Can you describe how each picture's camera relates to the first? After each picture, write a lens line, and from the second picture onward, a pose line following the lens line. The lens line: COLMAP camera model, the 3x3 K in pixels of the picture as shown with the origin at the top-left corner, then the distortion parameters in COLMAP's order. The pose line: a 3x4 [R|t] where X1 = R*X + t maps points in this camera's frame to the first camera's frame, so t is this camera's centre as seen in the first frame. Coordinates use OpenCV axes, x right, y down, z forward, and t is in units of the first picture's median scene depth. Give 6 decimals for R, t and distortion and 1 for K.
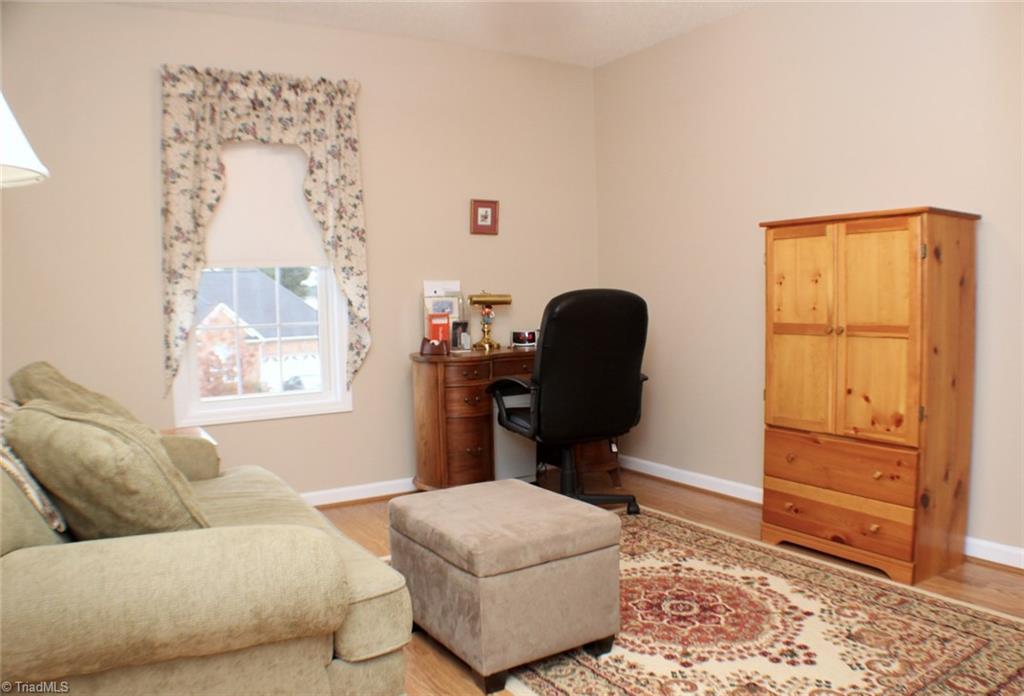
lens RADIAL K [[765.7, 0, 512.0], [0, 765.7, 348.0], [0, 0, 1]] dist [-0.152440, 0.000306]
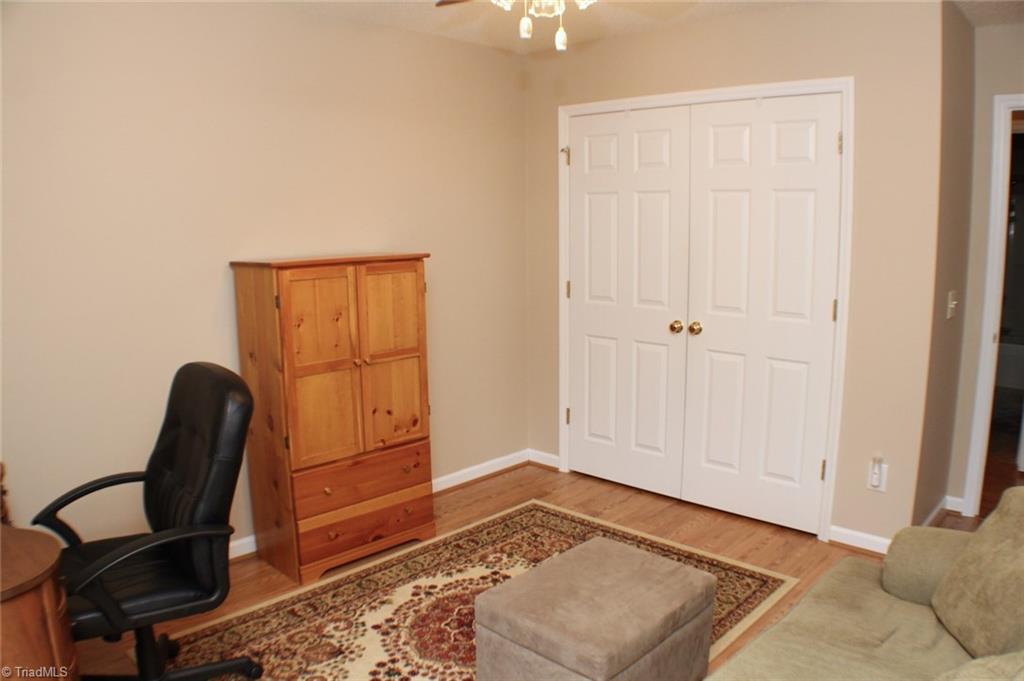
lens RADIAL K [[771.7, 0, 512.0], [0, 771.7, 340.5], [0, 0, 1]] dist [-0.215216, 0.000623]
pose [[-0.241558, -0.138642, 0.960431, -0.729921], [0.082396, 0.983236, 0.162657, -0.227574], [-0.966882, 0.118427, -0.226085, 1.064332]]
